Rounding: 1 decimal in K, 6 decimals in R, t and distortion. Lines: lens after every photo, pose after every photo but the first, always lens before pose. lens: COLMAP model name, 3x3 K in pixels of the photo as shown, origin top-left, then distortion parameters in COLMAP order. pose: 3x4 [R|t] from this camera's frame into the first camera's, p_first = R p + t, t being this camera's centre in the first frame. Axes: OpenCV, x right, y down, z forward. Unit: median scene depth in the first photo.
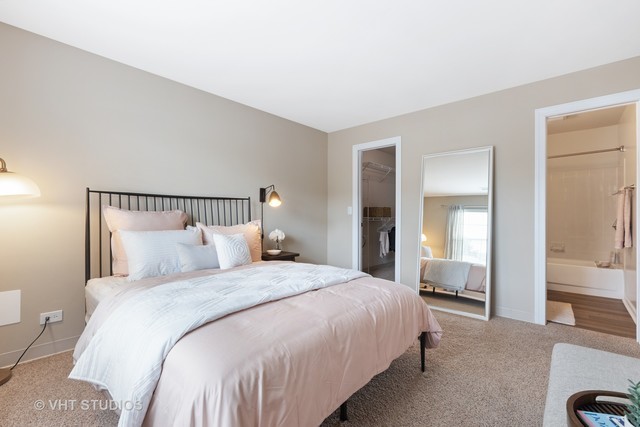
lens RADIAL K [[256.7, 0, 320.0], [0, 256.7, 213.5], [0, 0, 1]] dist [0.000098, 0.000004]
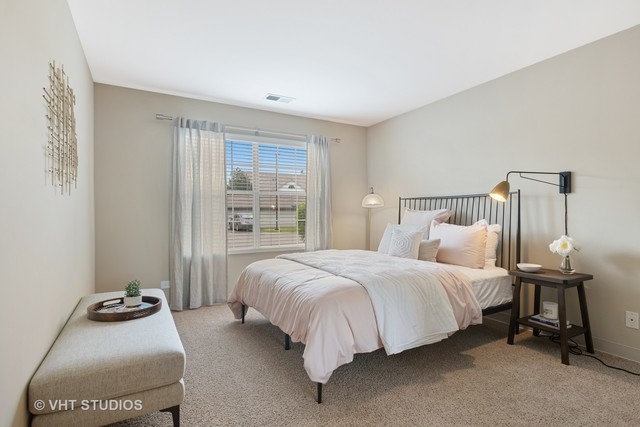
lens RADIAL K [[335.3, 0, 320.0], [0, 335.3, 213.5], [0, 0, 1]] dist [-0.000149, -0.000029]
pose [[-0.349848, -0.001995, -0.936804, 1.065488], [0.000273, 0.999997, -0.002232, 0.008545], [0.936806, -0.001037, -0.349847, 1.051638]]
